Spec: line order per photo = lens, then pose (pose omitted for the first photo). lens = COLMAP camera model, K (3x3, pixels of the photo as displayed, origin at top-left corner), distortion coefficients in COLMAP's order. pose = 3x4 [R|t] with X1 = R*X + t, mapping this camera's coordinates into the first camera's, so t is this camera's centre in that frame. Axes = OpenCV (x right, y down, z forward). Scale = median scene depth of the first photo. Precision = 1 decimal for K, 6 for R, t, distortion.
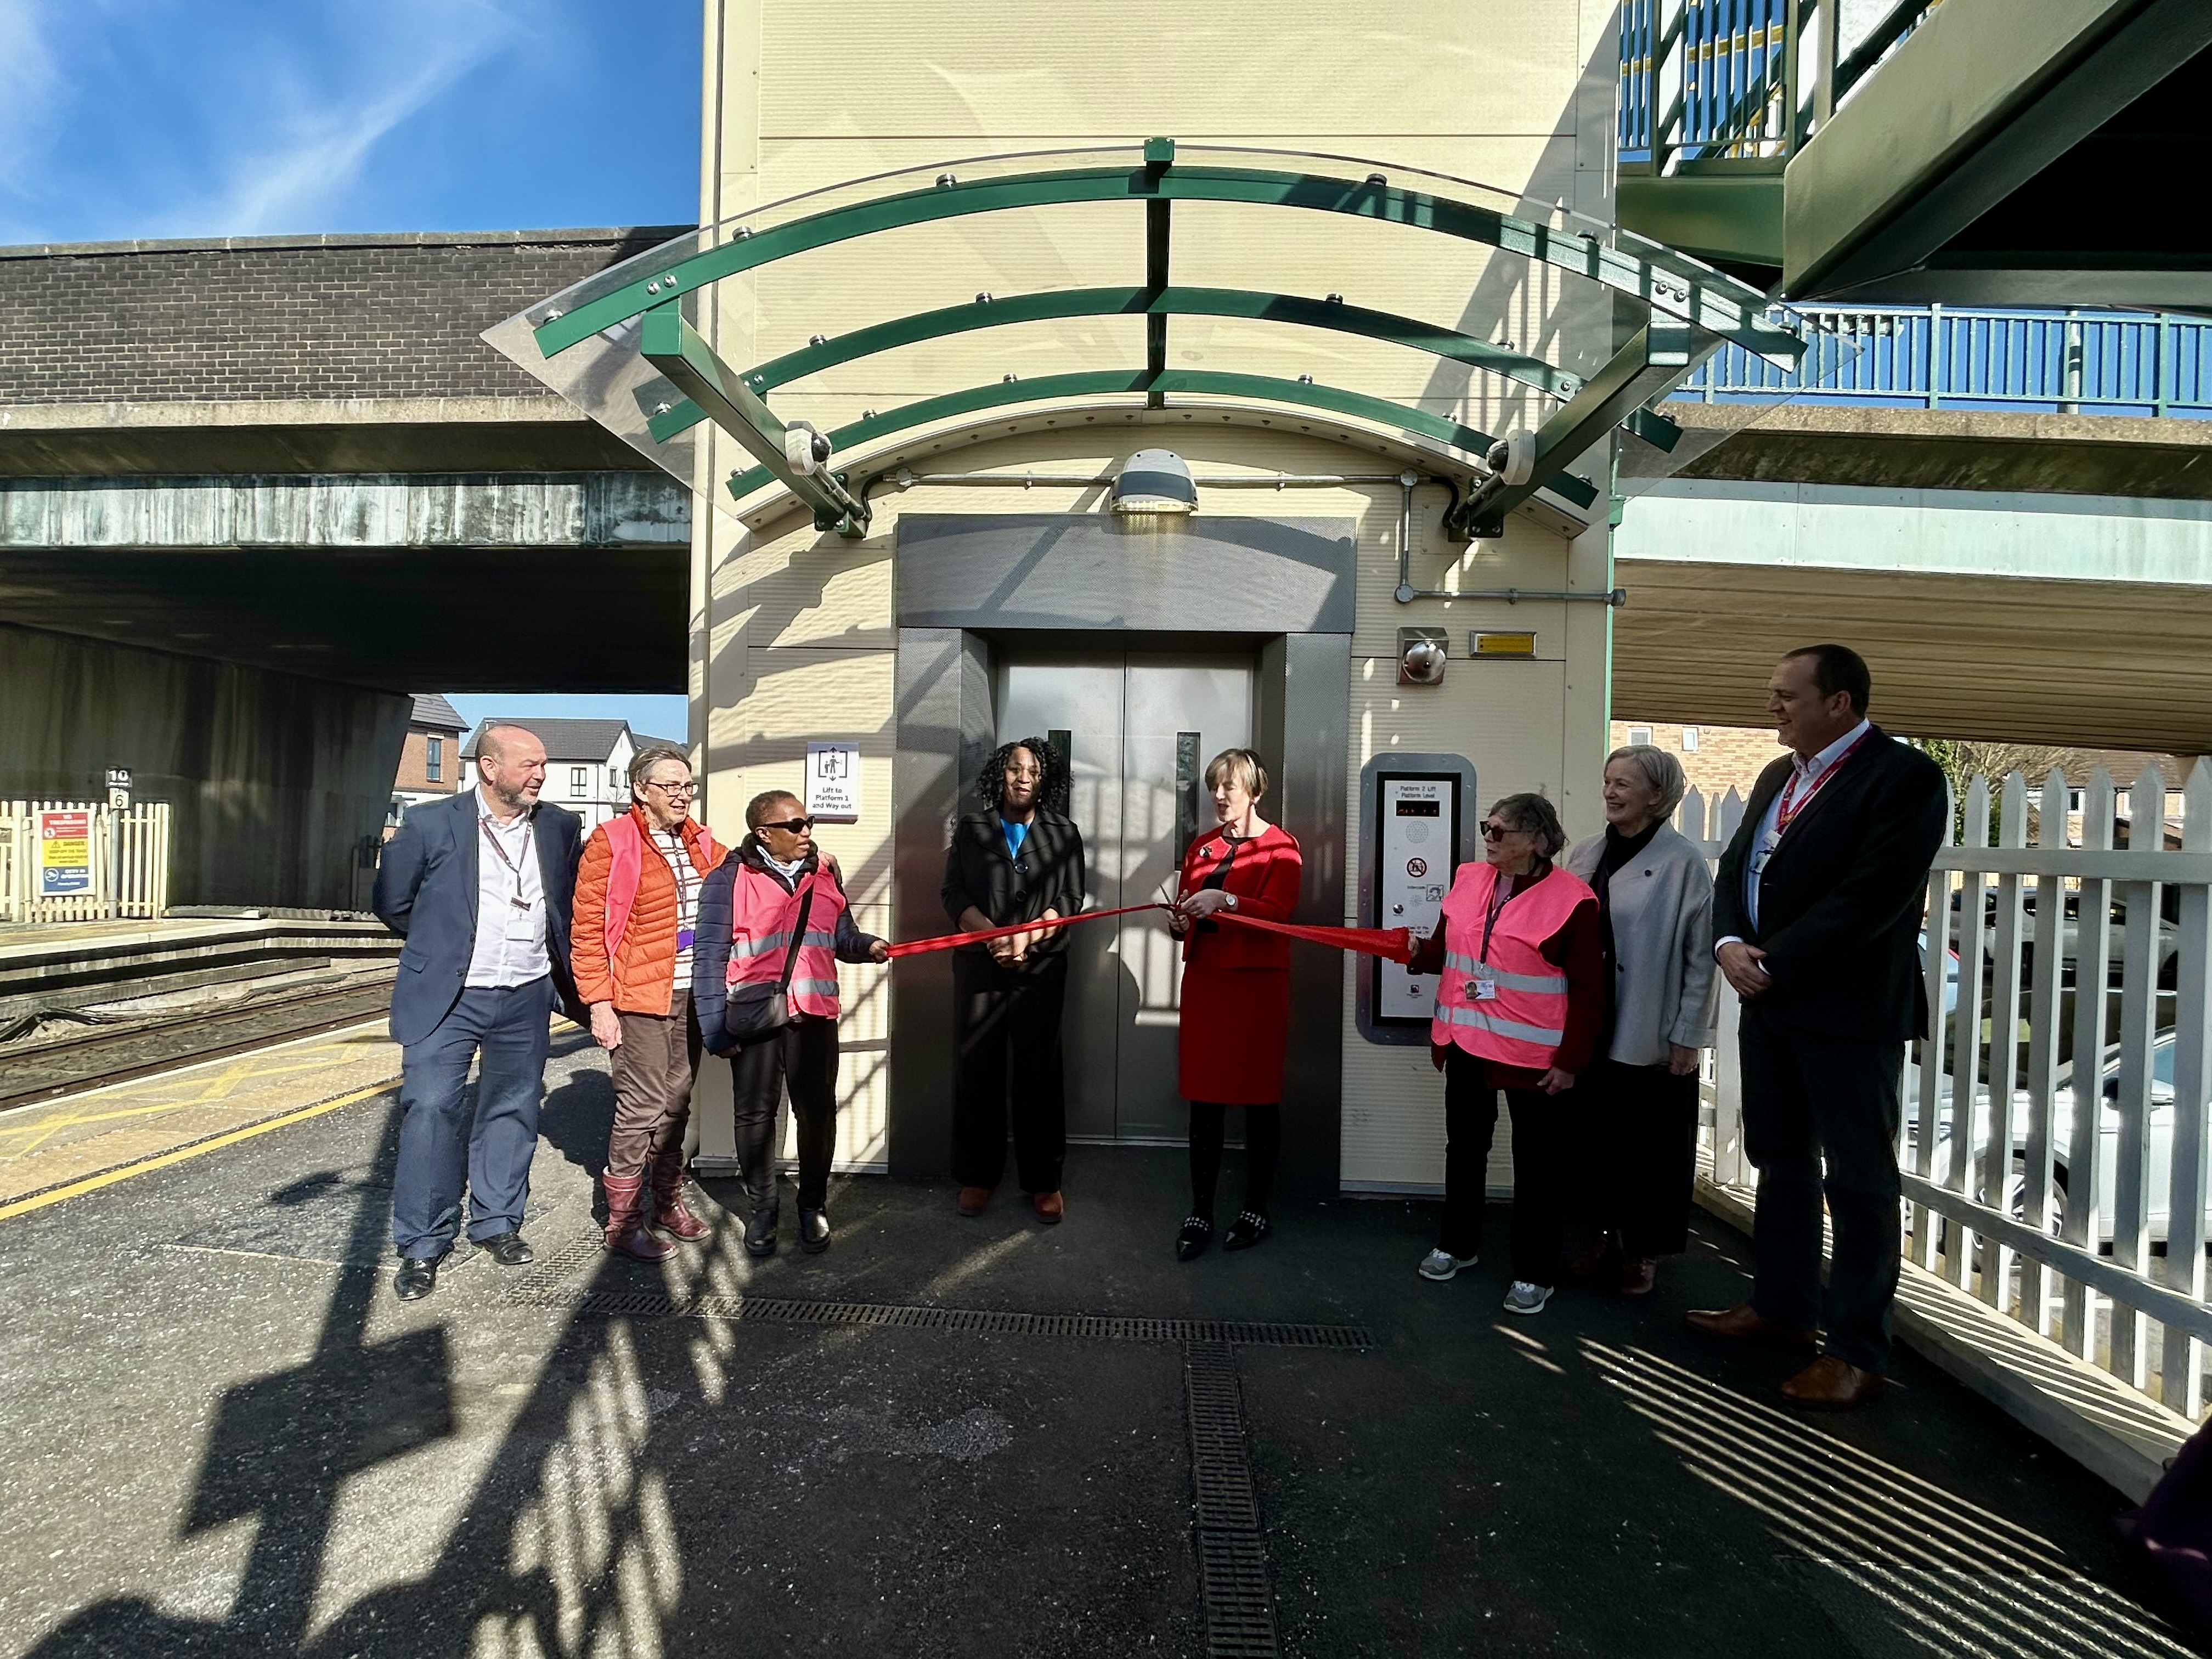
lens RADIAL K [[1118.6, 0, 1100.6], [0, 1118.6, 831.4], [0, 0, 1]] dist [-0.006848, 0.002212]
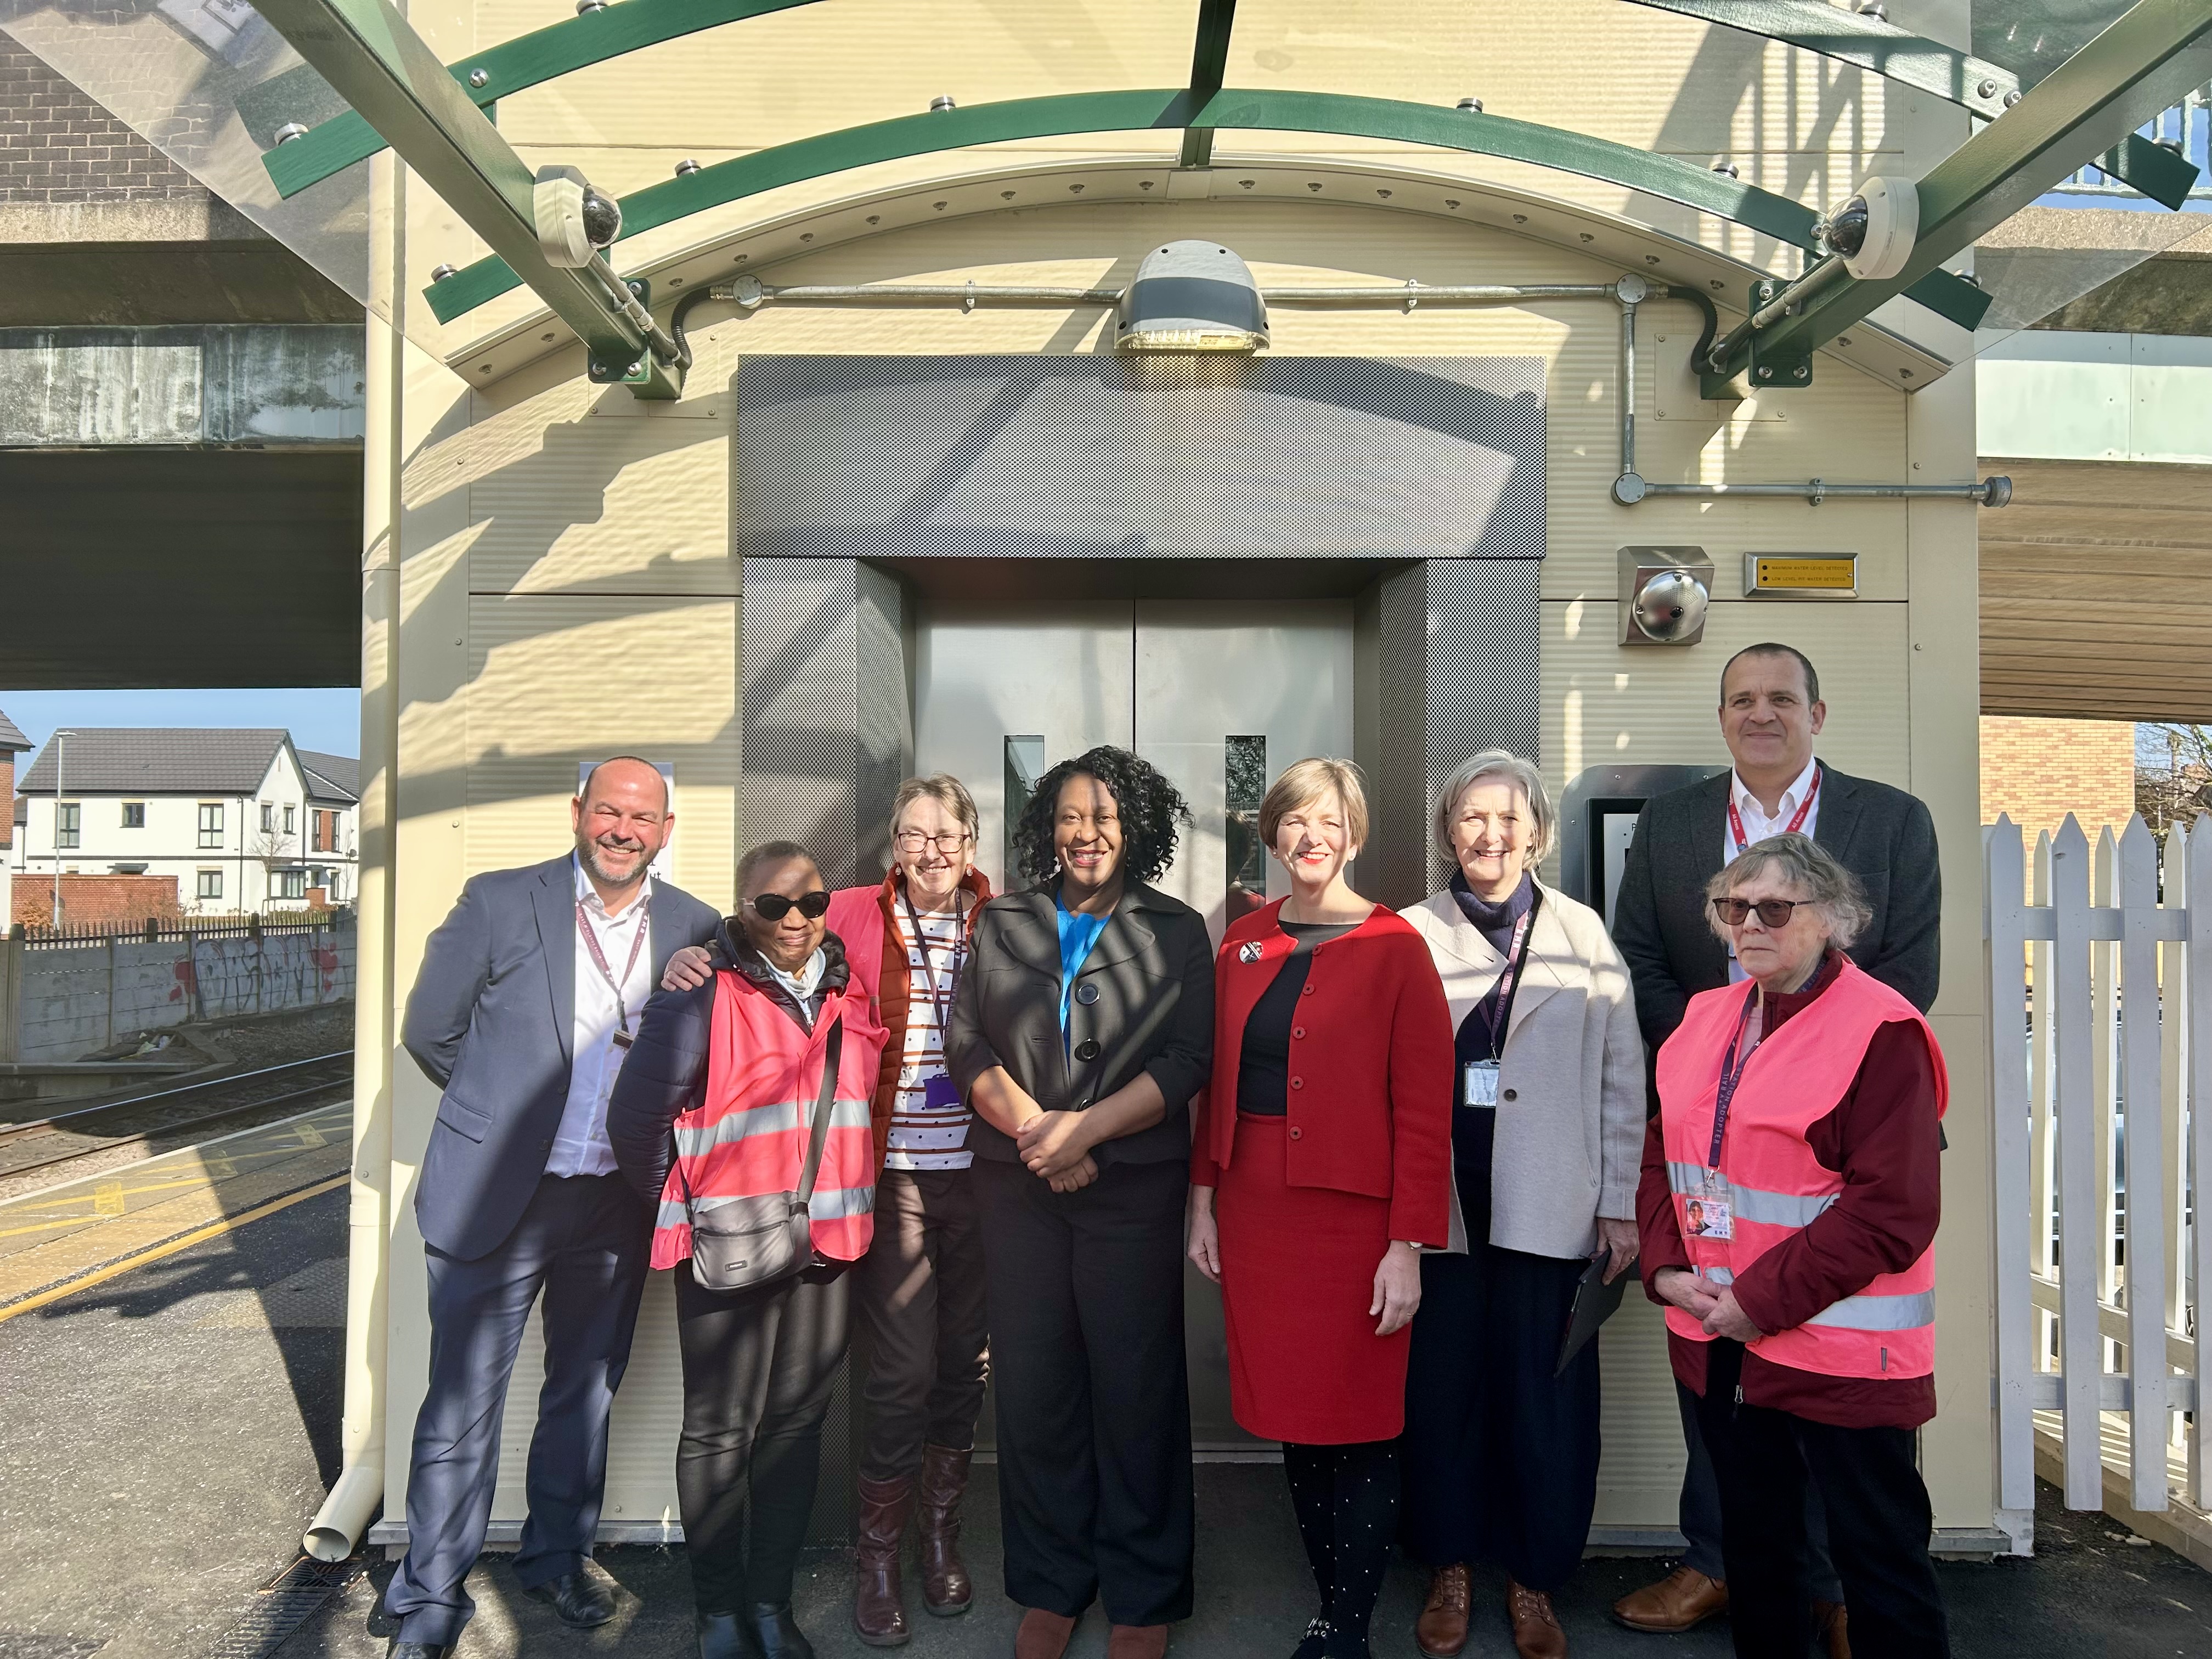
lens RADIAL K [[1683.2, 0, 1113.9], [0, 1683.2, 837.1], [0, 0, 1]] dist [0.039564, -0.048131]
pose [[0.998445, -0.018104, 0.052731, -0.041993], [0.019630, 0.999399, -0.028564, -0.013412], [-0.052182, 0.029555, 0.998200, 0.147284]]
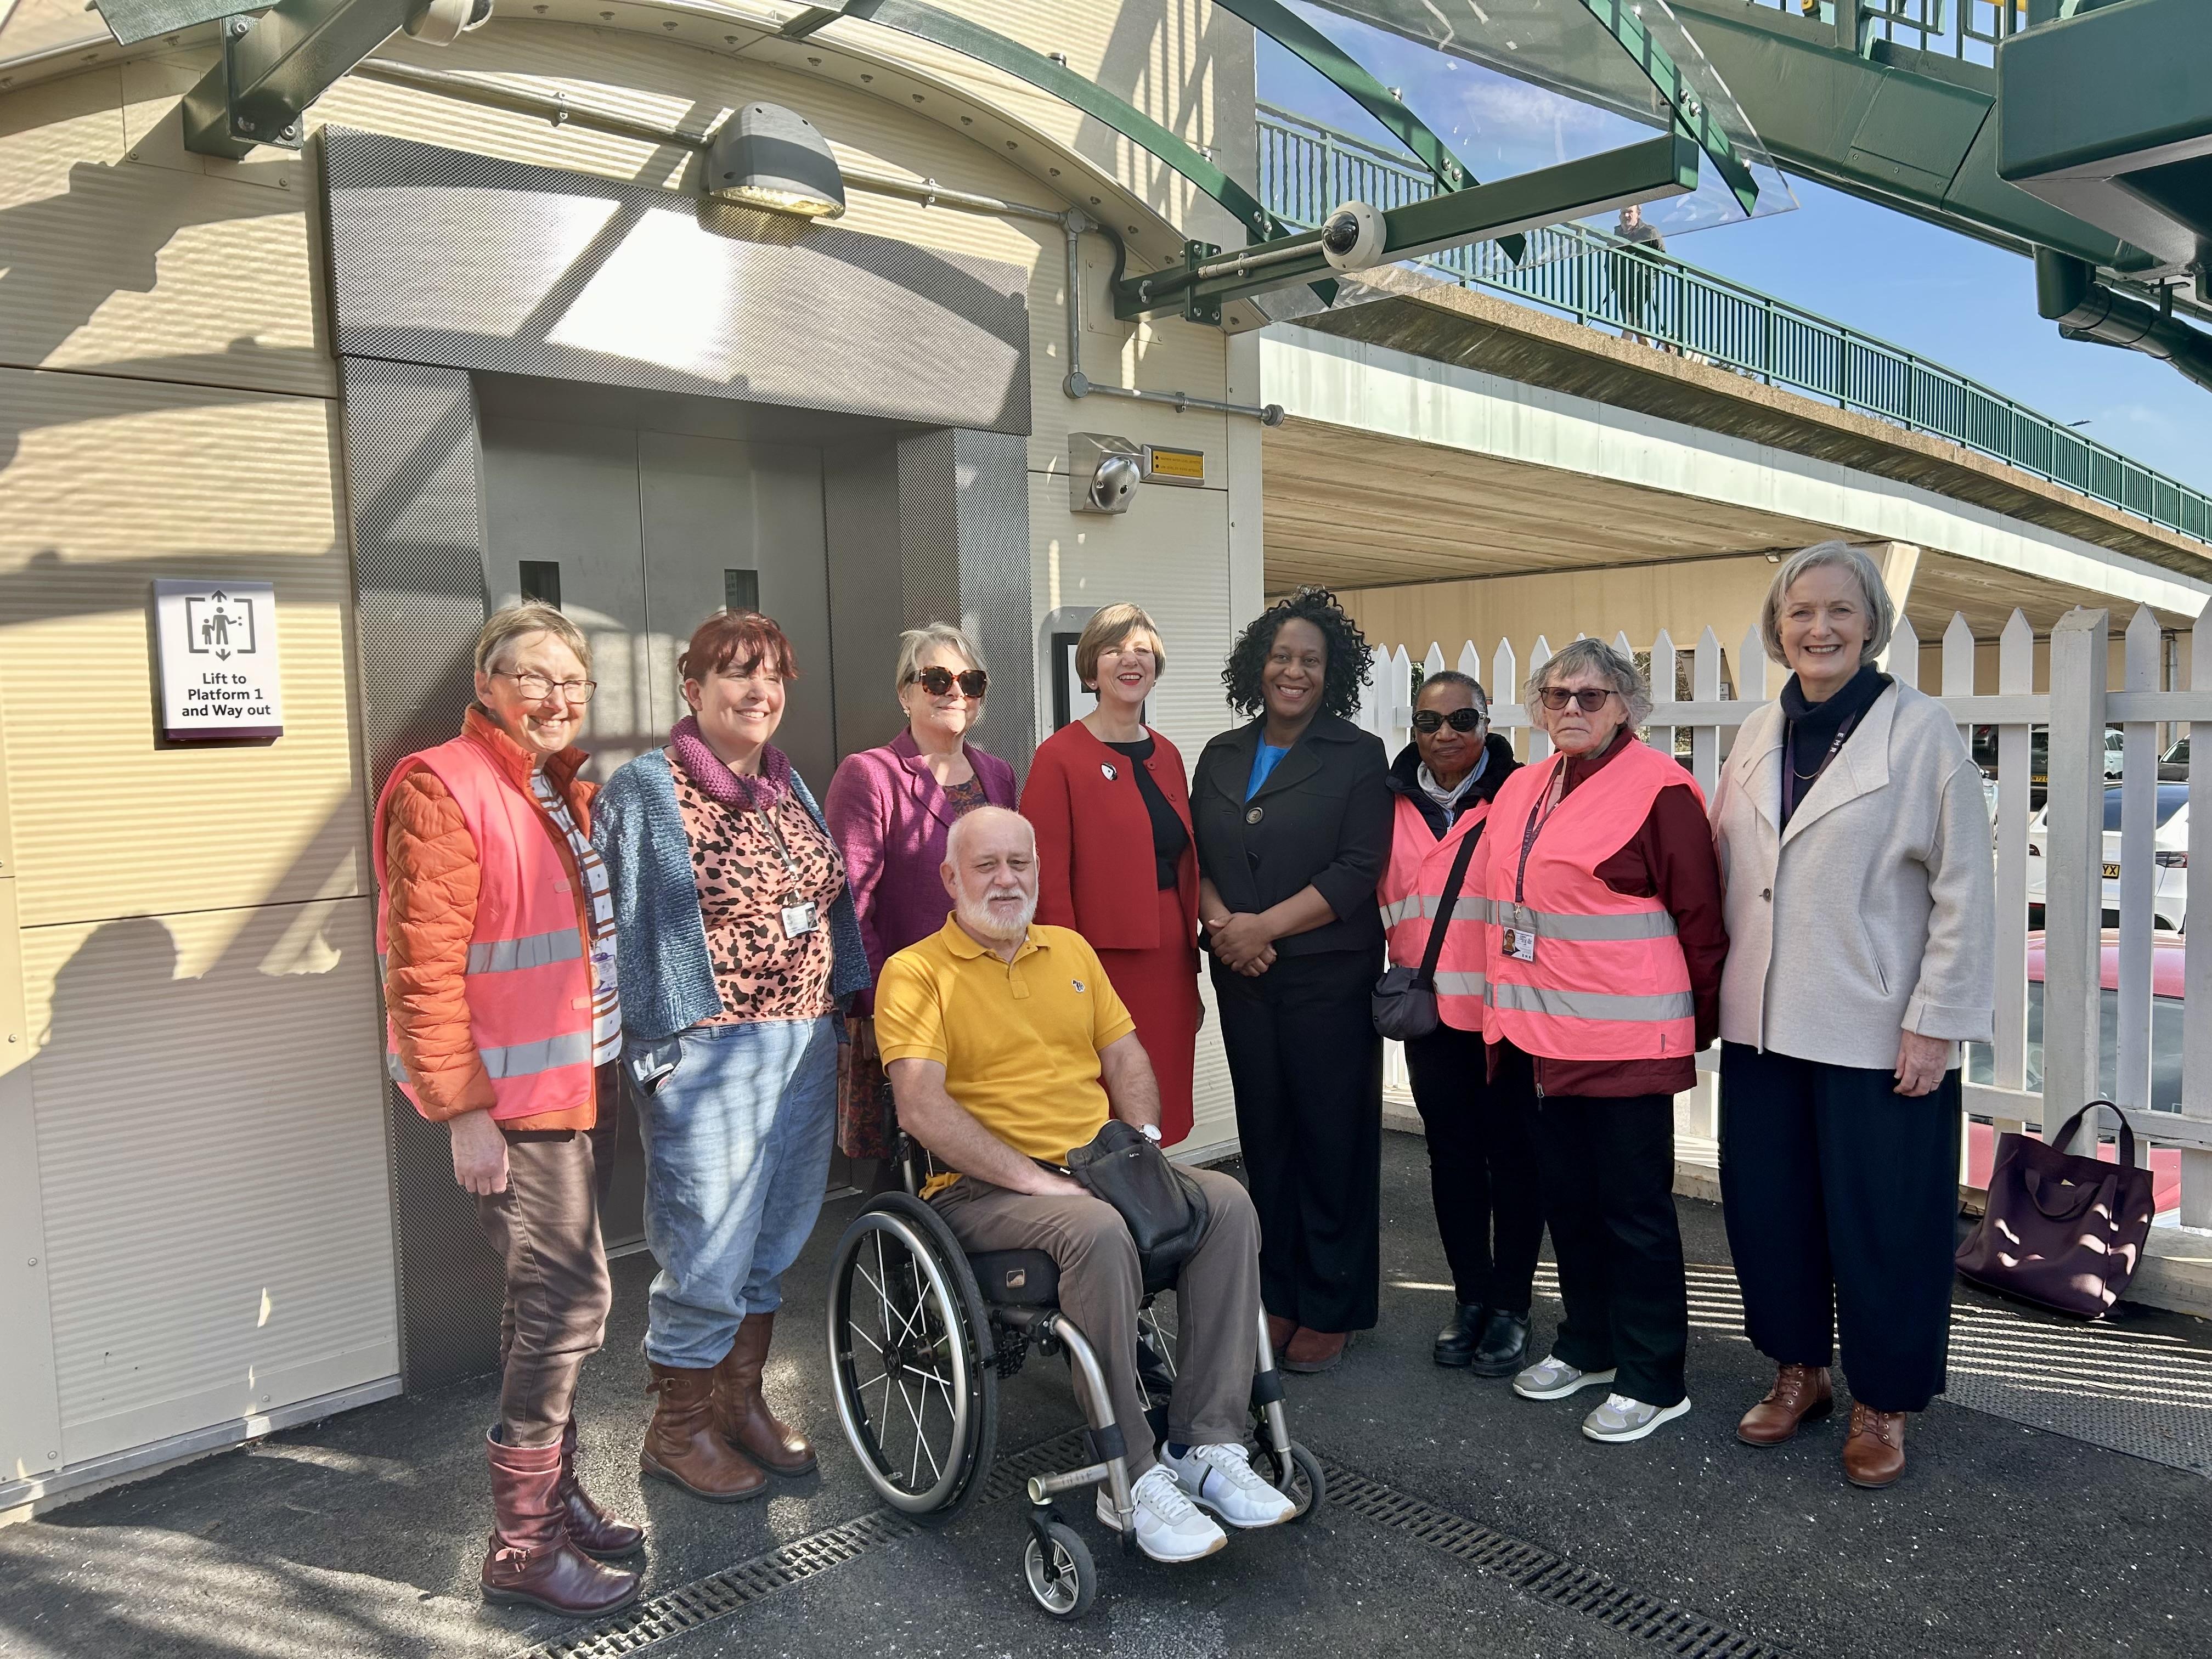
lens RADIAL K [[1683.2, 0, 1118.4], [0, 1683.2, 819.4], [0, 0, 1]] dist [0.039564, -0.048131]
pose [[0.698201, -0.089864, 0.710239, -0.508926], [0.038502, 0.995368, 0.088092, -0.026096], [-0.714865, -0.034160, 0.698427, 0.201346]]
